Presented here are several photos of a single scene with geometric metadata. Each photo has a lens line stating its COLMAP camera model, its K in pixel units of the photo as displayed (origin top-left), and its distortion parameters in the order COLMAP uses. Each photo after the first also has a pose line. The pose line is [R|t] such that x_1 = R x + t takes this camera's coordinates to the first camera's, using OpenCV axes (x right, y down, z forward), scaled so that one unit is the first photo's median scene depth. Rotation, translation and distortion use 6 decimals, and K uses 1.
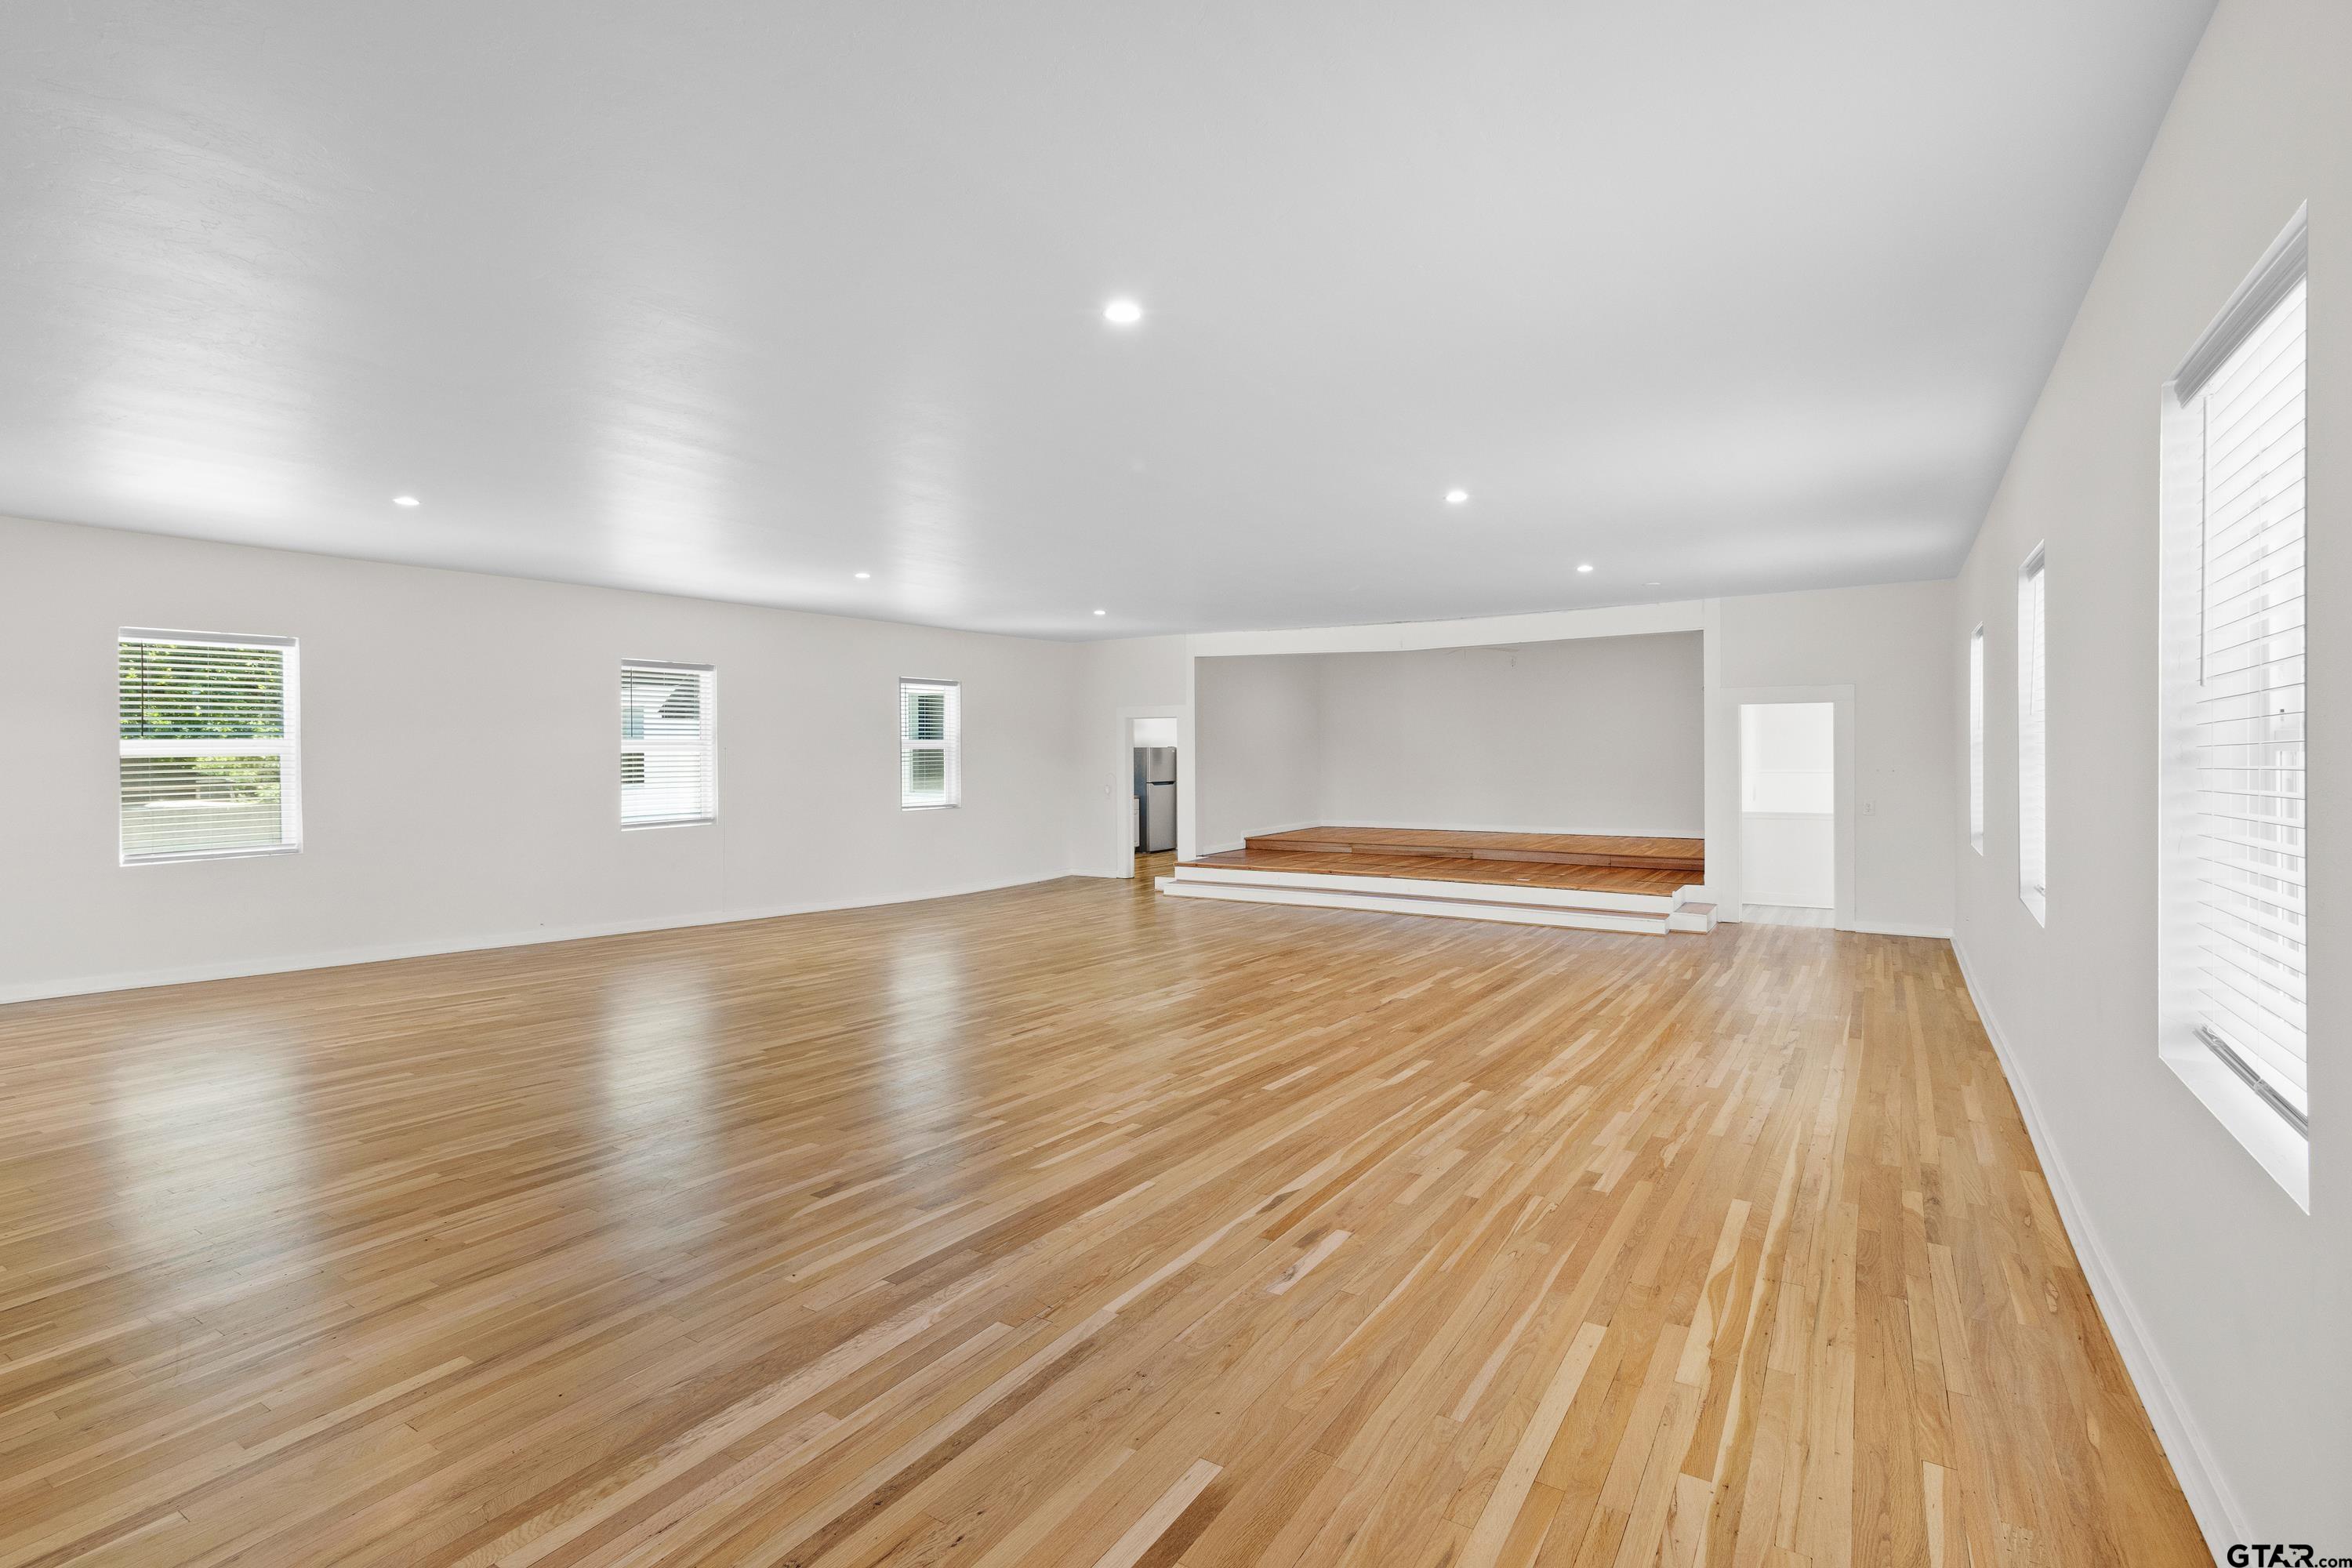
lens RADIAL K [[1107.7, 0, 1162.3], [0, 1107.7, 790.2], [0, 0, 1]] dist [0.005180, 0.000601]
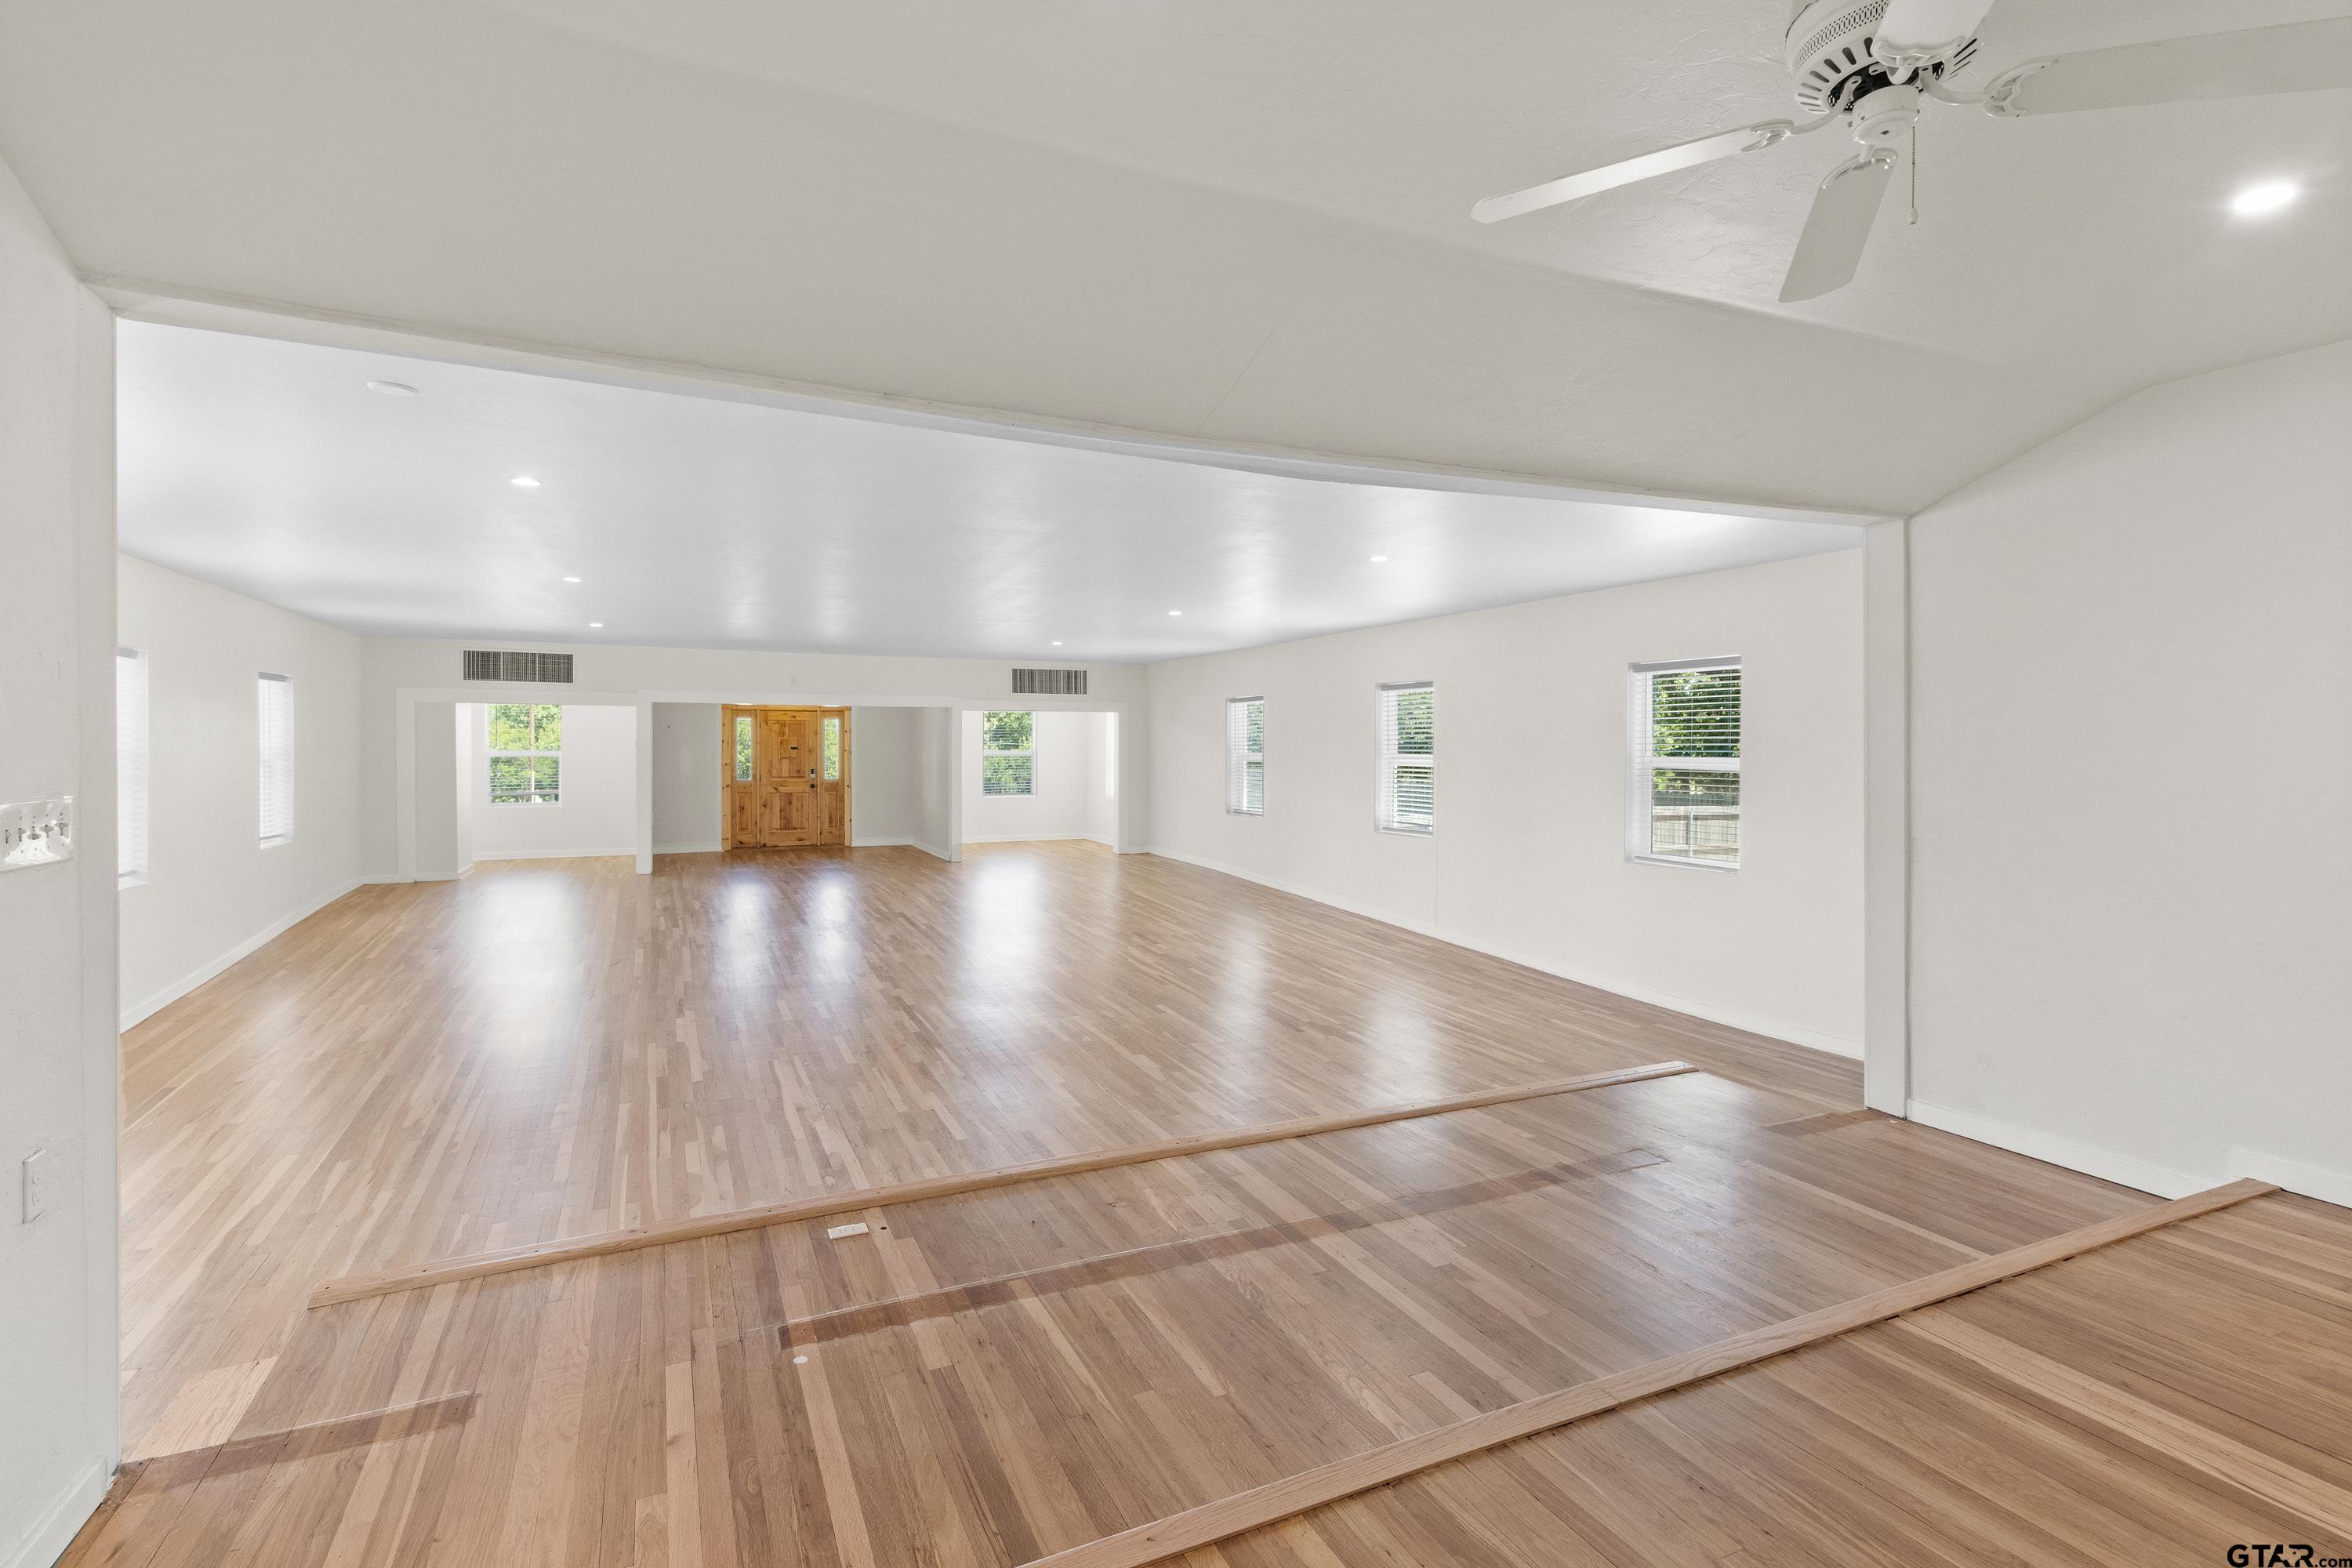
lens RADIAL K [[1107.7, 0, 1167.1], [0, 1107.7, 769.9], [0, 0, 1]] dist [0.005180, 0.000601]
pose [[-0.535323, 0.026897, -0.844219, 1.352772], [-0.030420, 0.998230, 0.051093, -0.172547], [0.844099, 0.053032, -0.533558, 3.108686]]
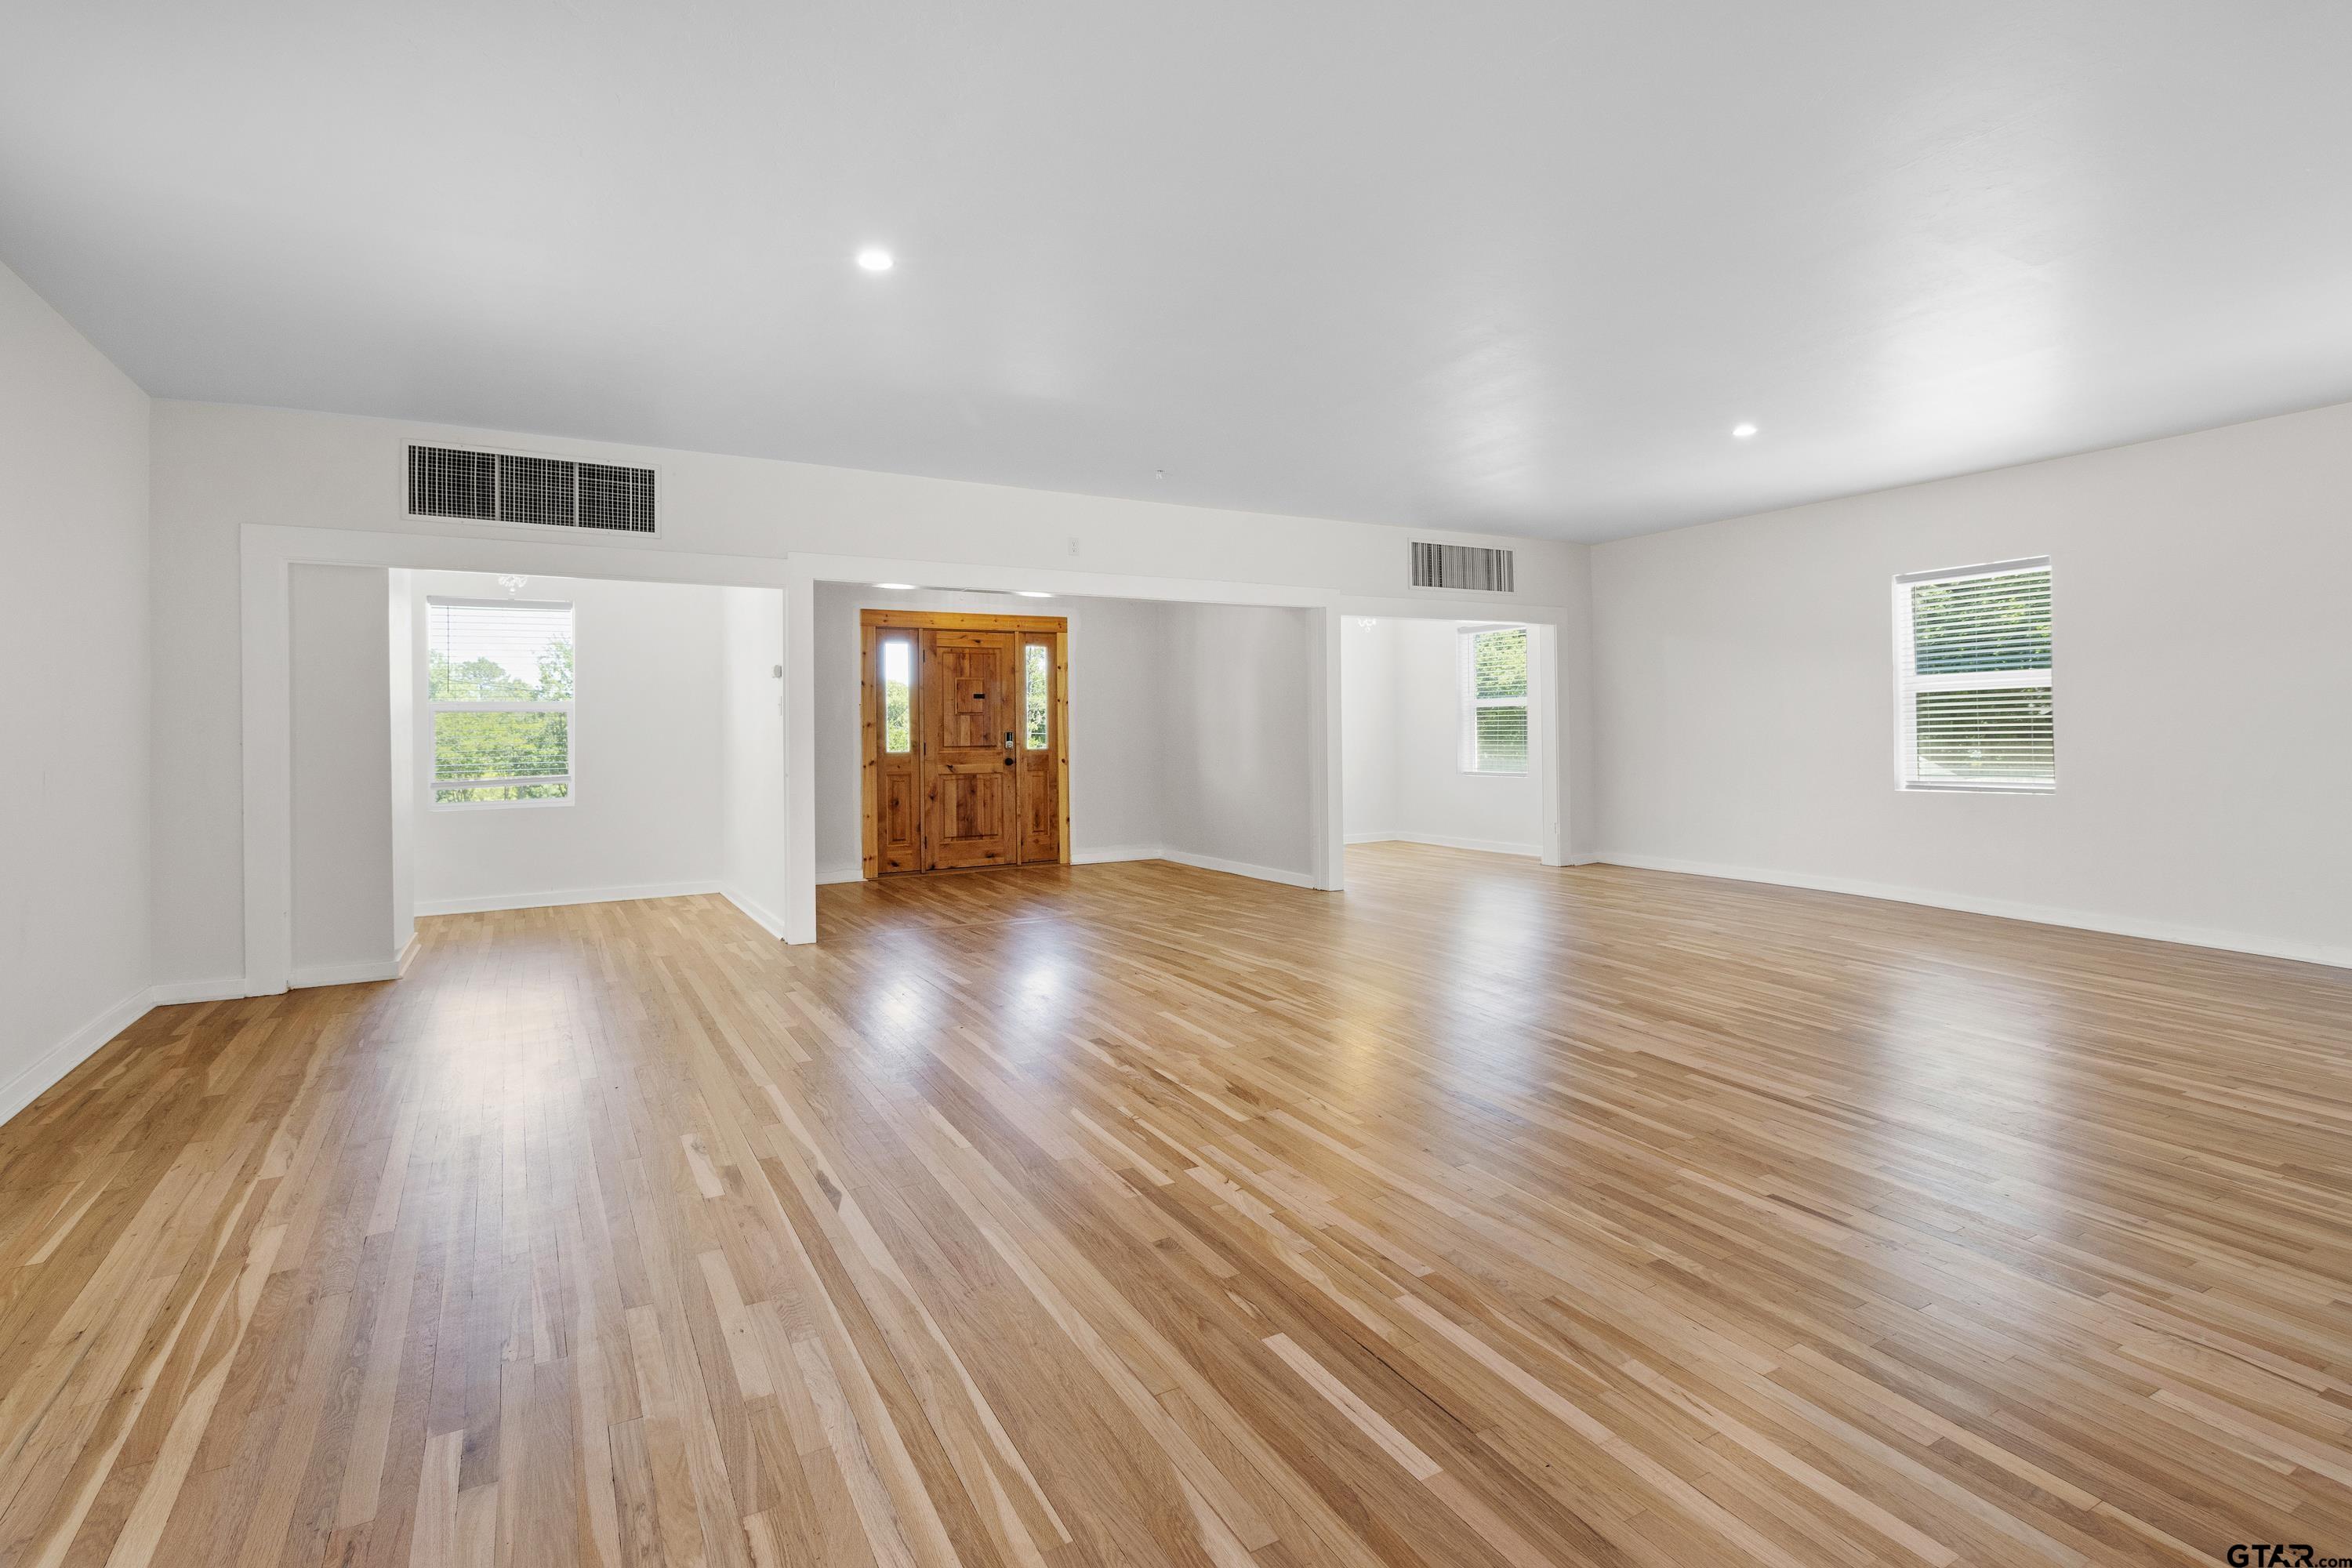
lens RADIAL K [[1107.7, 0, 1157.5], [0, 1107.7, 734.8], [0, 0, 1]] dist [0.005180, 0.000601]
pose [[-0.456343, 0.013234, -0.889706, 0.638113], [-0.015704, 0.999614, 0.022924, -0.000515], [0.889665, 0.024434, -0.455959, 1.381209]]
